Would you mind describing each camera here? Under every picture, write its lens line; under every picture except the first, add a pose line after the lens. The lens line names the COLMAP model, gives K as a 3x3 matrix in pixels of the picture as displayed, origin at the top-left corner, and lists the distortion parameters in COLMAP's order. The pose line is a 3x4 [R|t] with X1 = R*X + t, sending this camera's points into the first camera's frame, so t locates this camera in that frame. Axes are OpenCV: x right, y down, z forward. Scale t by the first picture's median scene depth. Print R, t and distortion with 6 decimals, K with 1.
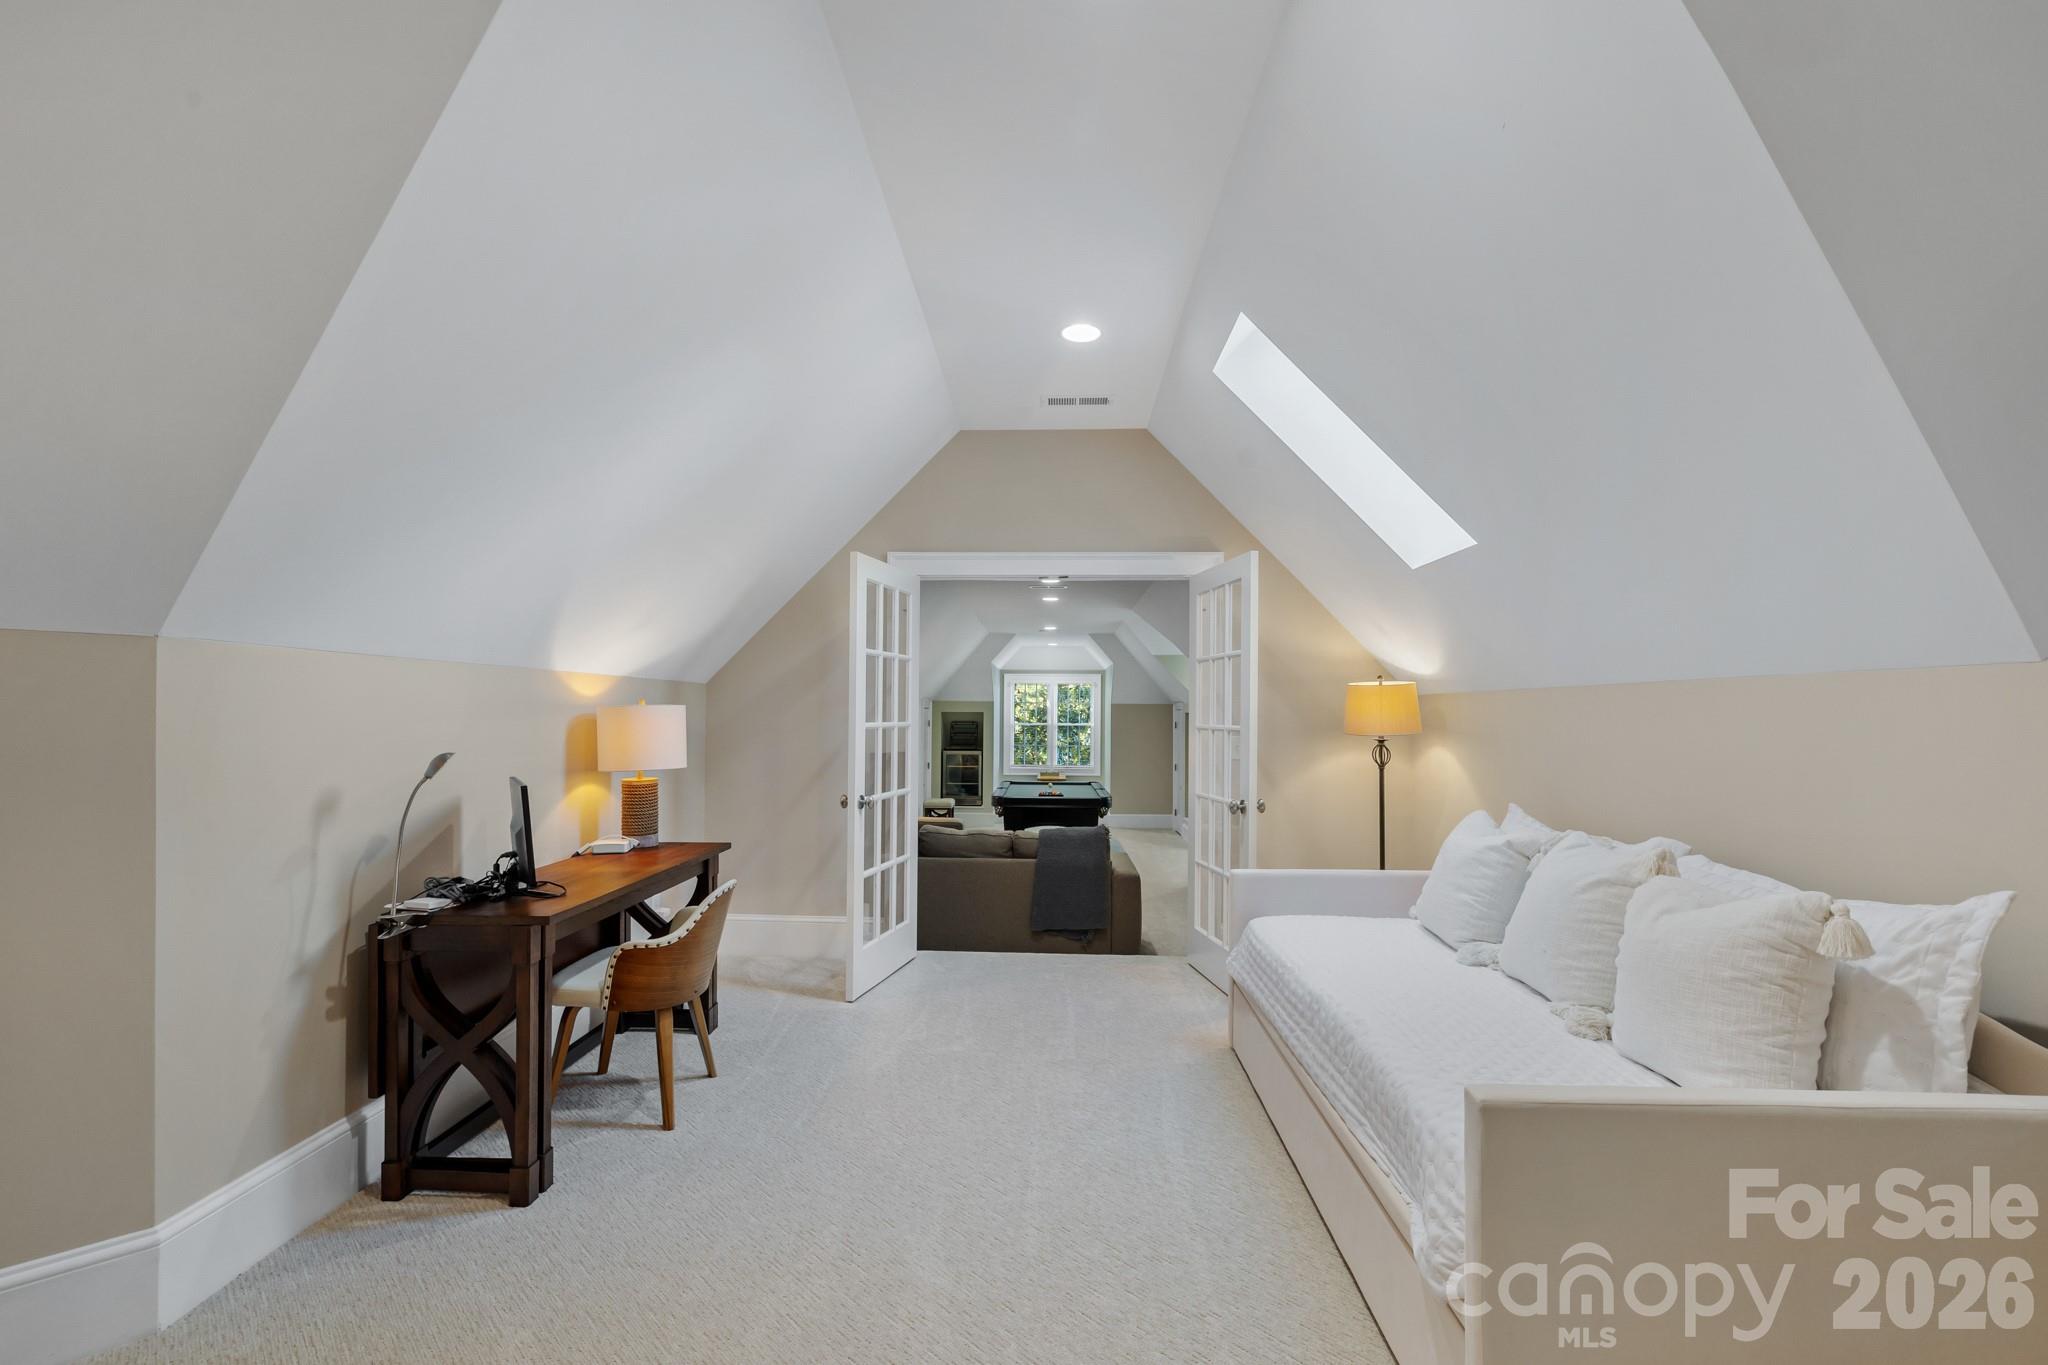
lens RADIAL K [[867.8, 0, 1016.2], [0, 867.8, 692.4], [0, 0, 1]] dist [-0.000372, 0.000125]
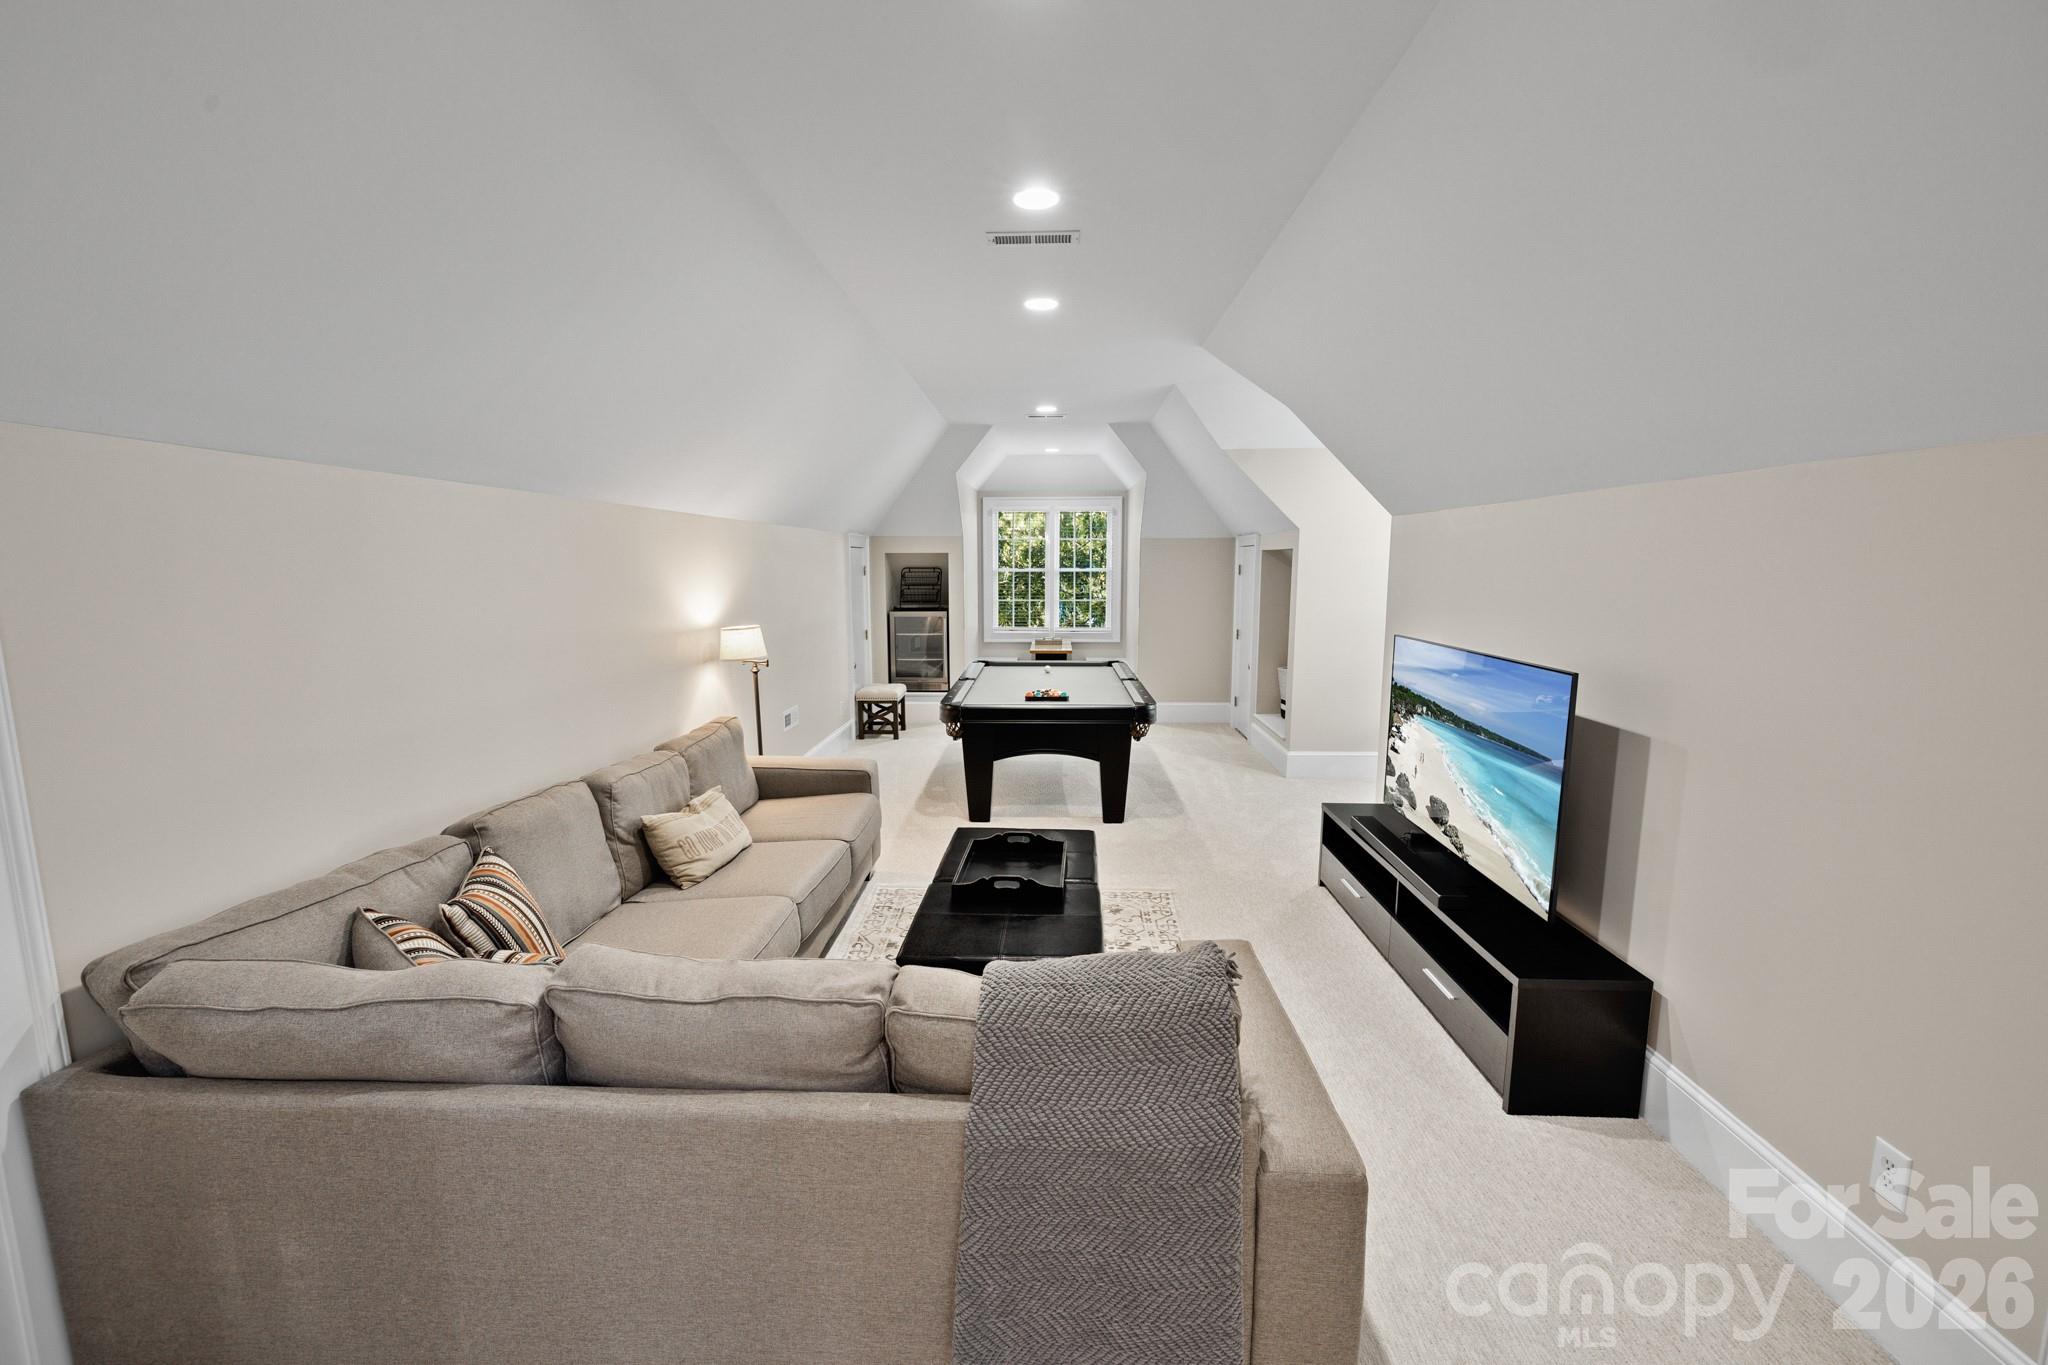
lens RADIAL K [[867.8, 0, 1016.2], [0, 867.8, 692.4], [0, 0, 1]] dist [-0.000372, 0.000125]
pose [[0.999945, -0.008837, -0.005641, 0.017057], [0.009699, 0.984019, 0.177801, 0.010149], [0.003980, -0.177846, 0.984050, 0.320995]]
